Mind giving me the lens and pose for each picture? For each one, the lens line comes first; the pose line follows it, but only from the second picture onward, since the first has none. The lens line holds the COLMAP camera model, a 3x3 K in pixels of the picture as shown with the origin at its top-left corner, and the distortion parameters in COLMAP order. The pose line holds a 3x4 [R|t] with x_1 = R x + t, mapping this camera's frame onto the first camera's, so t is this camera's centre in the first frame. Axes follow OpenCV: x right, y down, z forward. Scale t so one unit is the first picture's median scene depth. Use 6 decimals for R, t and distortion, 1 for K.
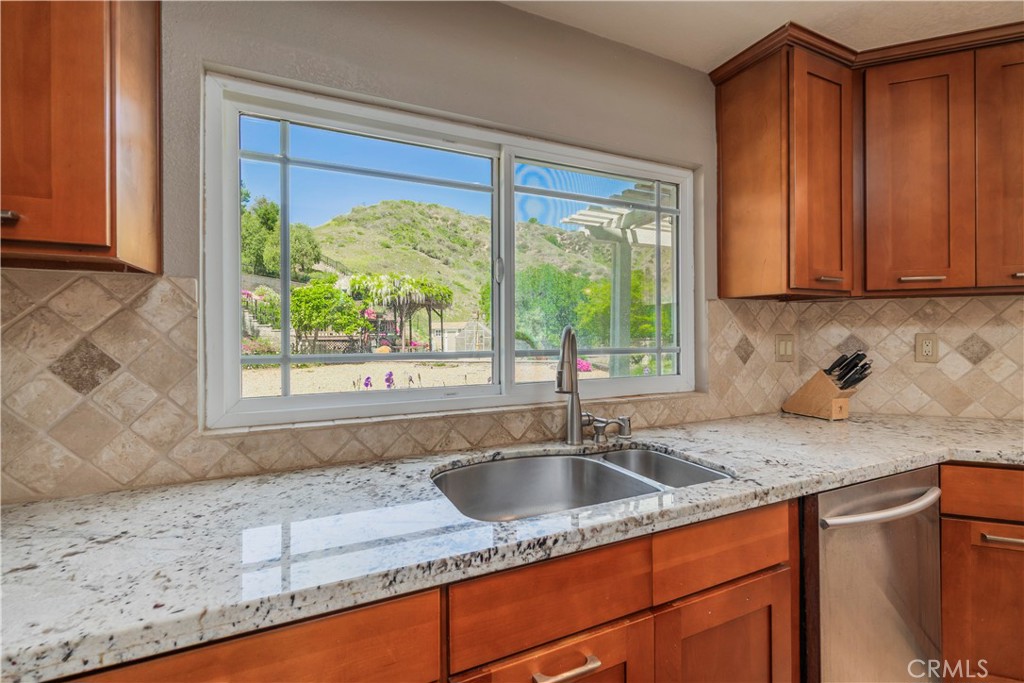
lens RADIAL K [[457.2, 0, 513.5], [0, 457.2, 337.1], [0, 0, 1]] dist [-0.000916, -0.000203]
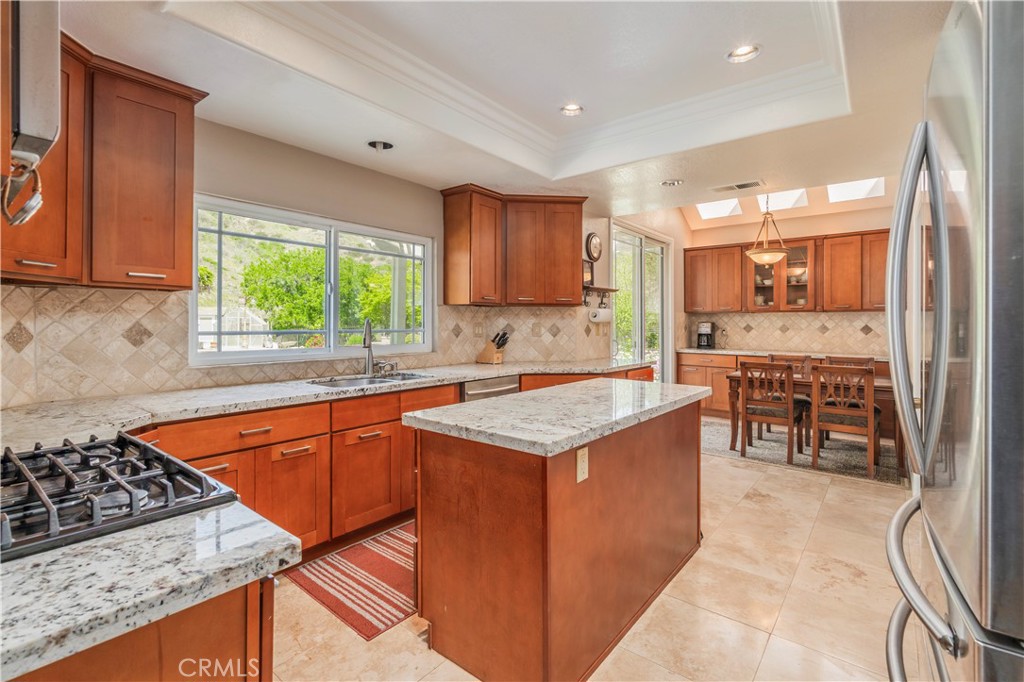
lens RADIAL K [[467.1, 0, 508.3], [0, 467.1, 324.1], [0, 0, 1]] dist [0.002783, 0.000192]
pose [[0.900097, 0.007736, 0.435622, -0.204252], [-0.005910, 0.999967, -0.005546, 0.010411], [-0.435650, 0.002417, 0.900113, -1.071294]]
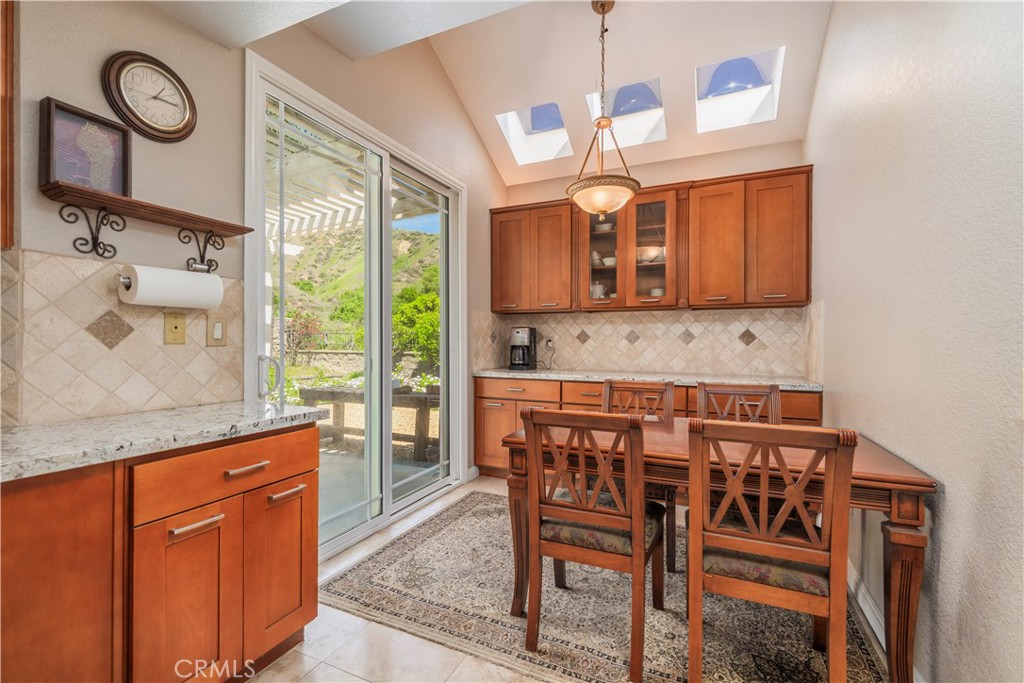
lens RADIAL K [[450.2, 0, 518.2], [0, 450.2, 344.2], [0, 0, 1]] dist [-0.000349, -0.000128]
pose [[0.751079, 0.006371, 0.660182, 1.369217], [-0.004267, 0.999979, -0.004796, 0.061122], [-0.660199, 0.000785, 0.751091, -0.060869]]
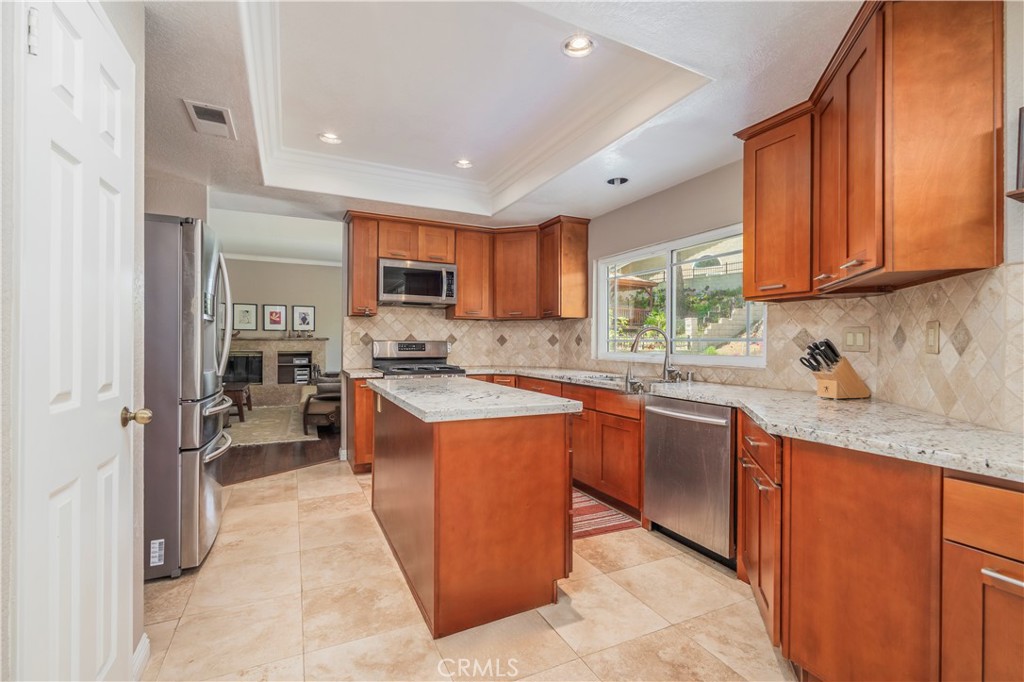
lens RADIAL K [[450.2, 0, 518.2], [0, 450.2, 343.7], [0, 0, 1]] dist [-0.000349, -0.000128]
pose [[0.031288, 0.005117, -0.999497, 2.050403], [-0.017425, 0.999838, 0.004574, 0.053654], [0.999359, 0.017273, 0.031372, 0.180645]]
